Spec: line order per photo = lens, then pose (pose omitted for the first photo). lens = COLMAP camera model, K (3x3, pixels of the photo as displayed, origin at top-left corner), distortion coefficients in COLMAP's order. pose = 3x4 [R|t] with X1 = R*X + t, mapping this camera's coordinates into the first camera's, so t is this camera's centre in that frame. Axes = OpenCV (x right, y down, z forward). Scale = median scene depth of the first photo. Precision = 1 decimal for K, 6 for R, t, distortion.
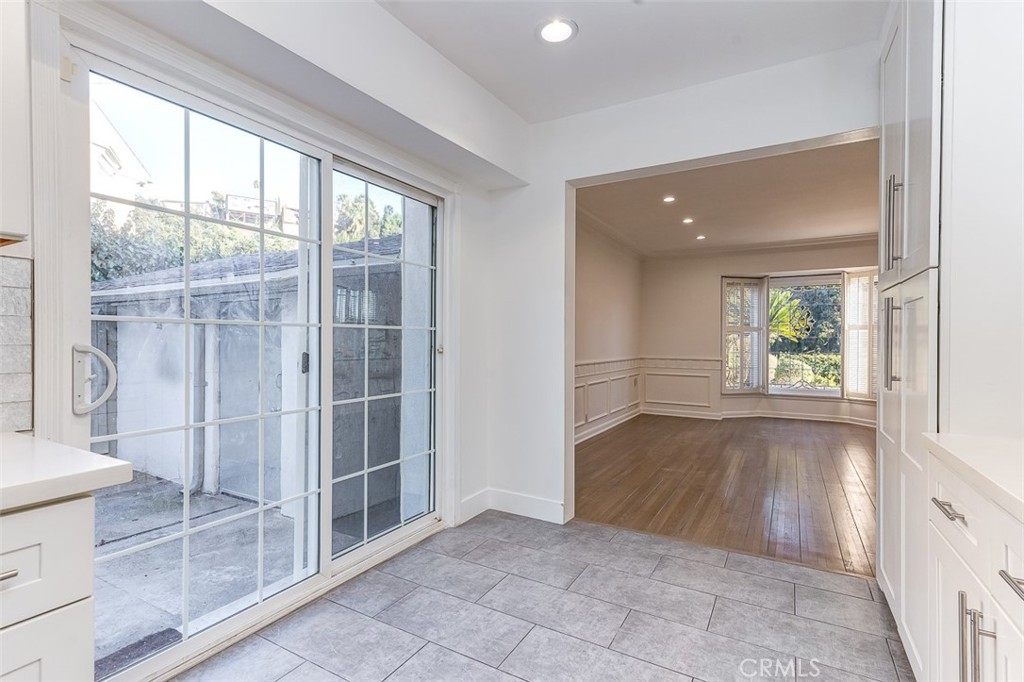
lens RADIAL K [[483.5, 0, 512.0], [0, 483.5, 341.2], [0, 0, 1]] dist [0.009577, 0.000341]
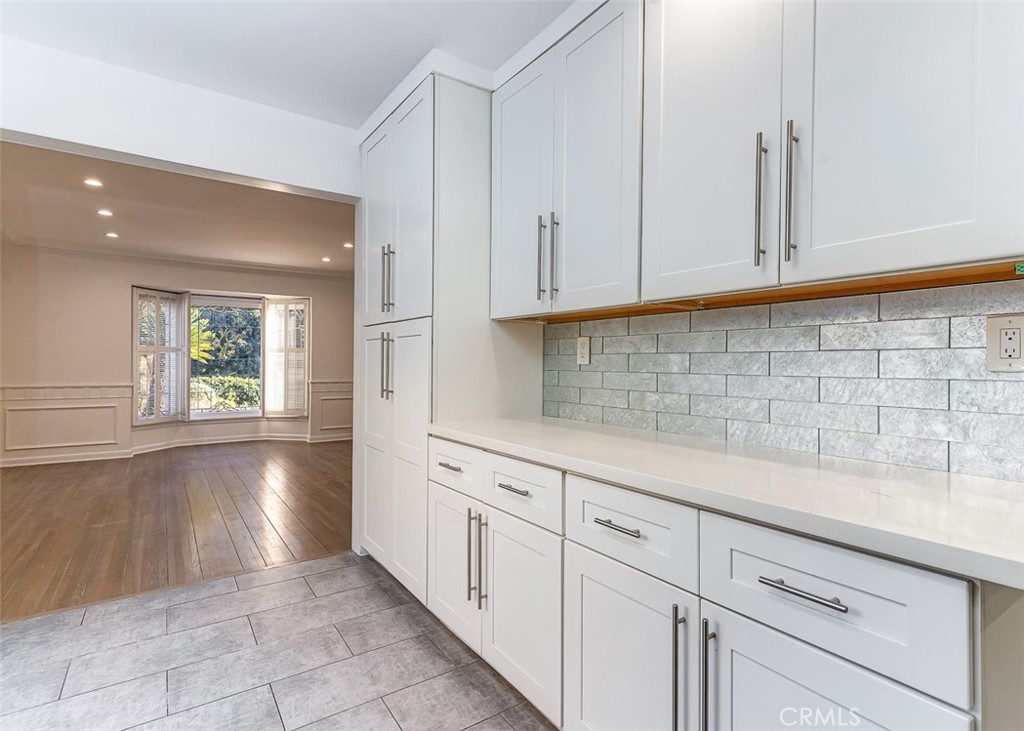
lens RADIAL K [[522.7, 0, 515.1], [0, 522.7, 363.4], [0, 0, 1]] dist [0.025567, -0.000730]
pose [[0.440552, -0.000981, 0.897727, -0.105172], [-0.000671, 0.999999, 0.001422, -0.001513], [-0.897727, -0.001229, 0.440551, 0.003371]]
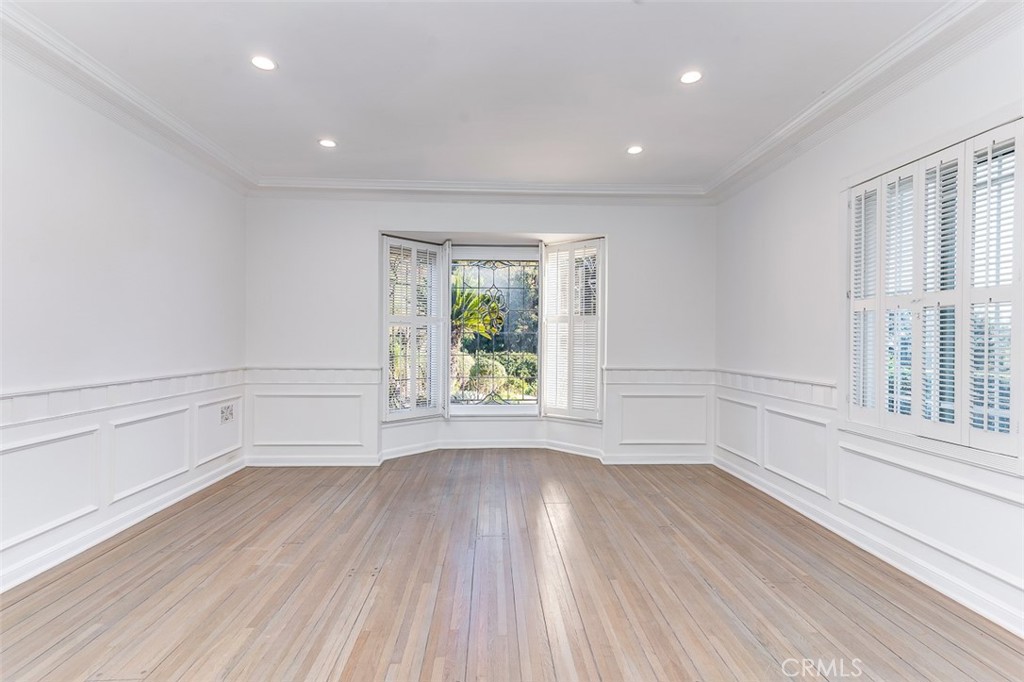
lens RADIAL K [[483.5, 0, 512.4], [0, 483.5, 341.0], [0, 0, 1]] dist [0.009577, 0.000341]
pose [[0.844673, -0.001053, 0.535282, 0.260213], [-0.002008, 0.999985, 0.005136, 0.000602], [-0.535280, -0.005413, 0.844658, 0.413583]]
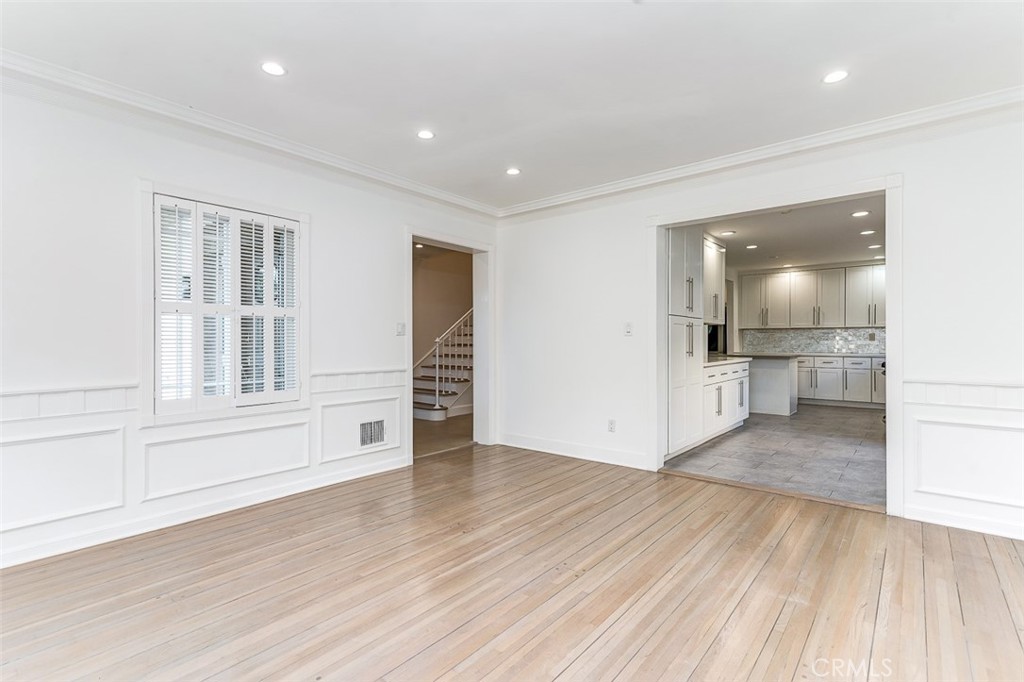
lens RADIAL K [[483.5, 0, 506.8], [0, 483.5, 337.0], [0, 0, 1]] dist [0.009577, 0.000341]
pose [[-0.983261, -0.000595, 0.182199, 0.332498], [-0.001497, 0.999987, -0.004813, 0.000170], [-0.182194, -0.005005, -0.983250, 0.956317]]
